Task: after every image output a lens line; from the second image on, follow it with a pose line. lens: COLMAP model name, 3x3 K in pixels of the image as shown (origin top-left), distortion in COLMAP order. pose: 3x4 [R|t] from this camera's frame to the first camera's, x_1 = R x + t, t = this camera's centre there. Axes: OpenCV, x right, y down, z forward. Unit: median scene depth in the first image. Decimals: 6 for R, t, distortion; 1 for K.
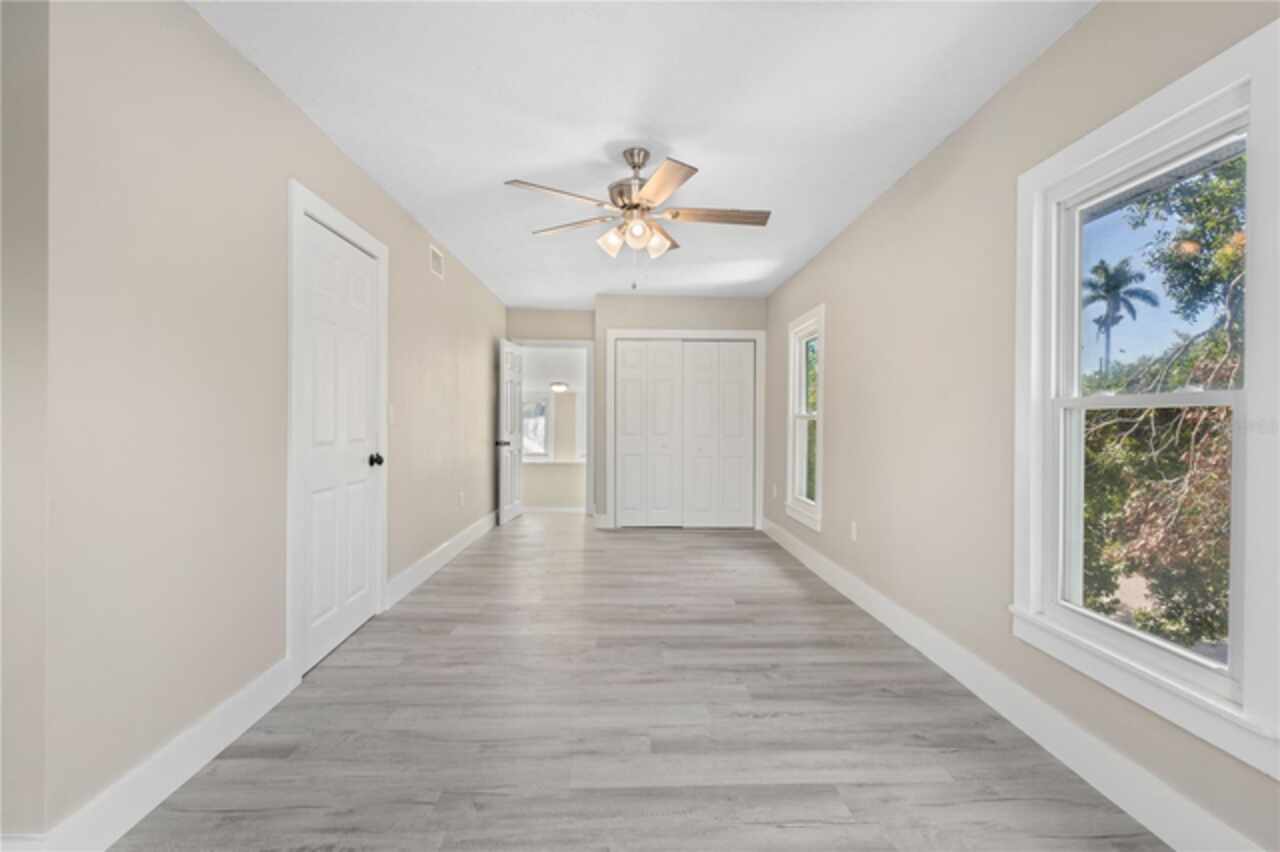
lens RADIAL K [[595.6, 0, 641.0], [0, 595.6, 423.4], [0, 0, 1]] dist [0.003384, 0.000468]
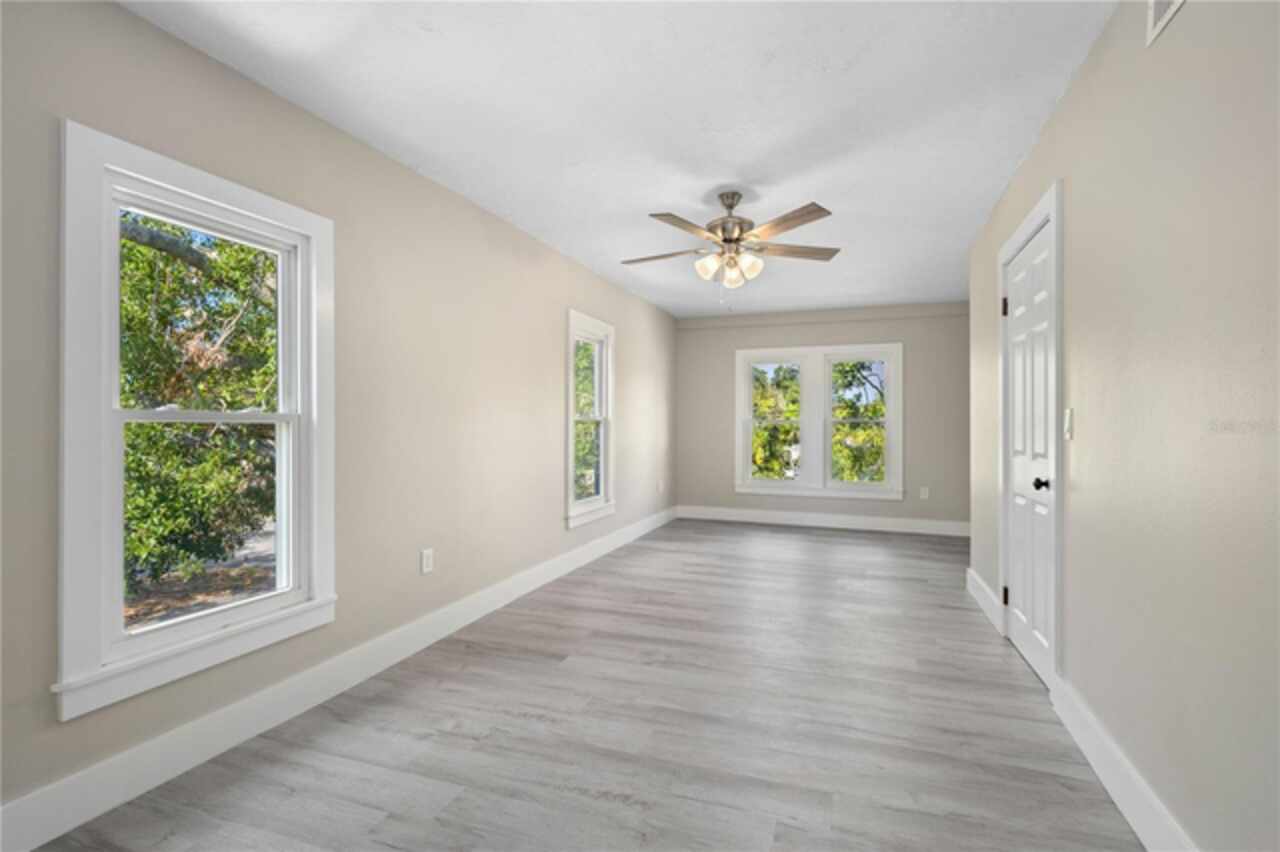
lens RADIAL K [[595.6, 0, 637.6], [0, 595.6, 428.2], [0, 0, 1]] dist [0.003384, 0.000468]
pose [[-0.930183, -0.011925, 0.366903, -0.253730], [-0.010568, 0.999928, 0.005707, -0.009962], [-0.366944, 0.001432, -0.930242, 2.022387]]
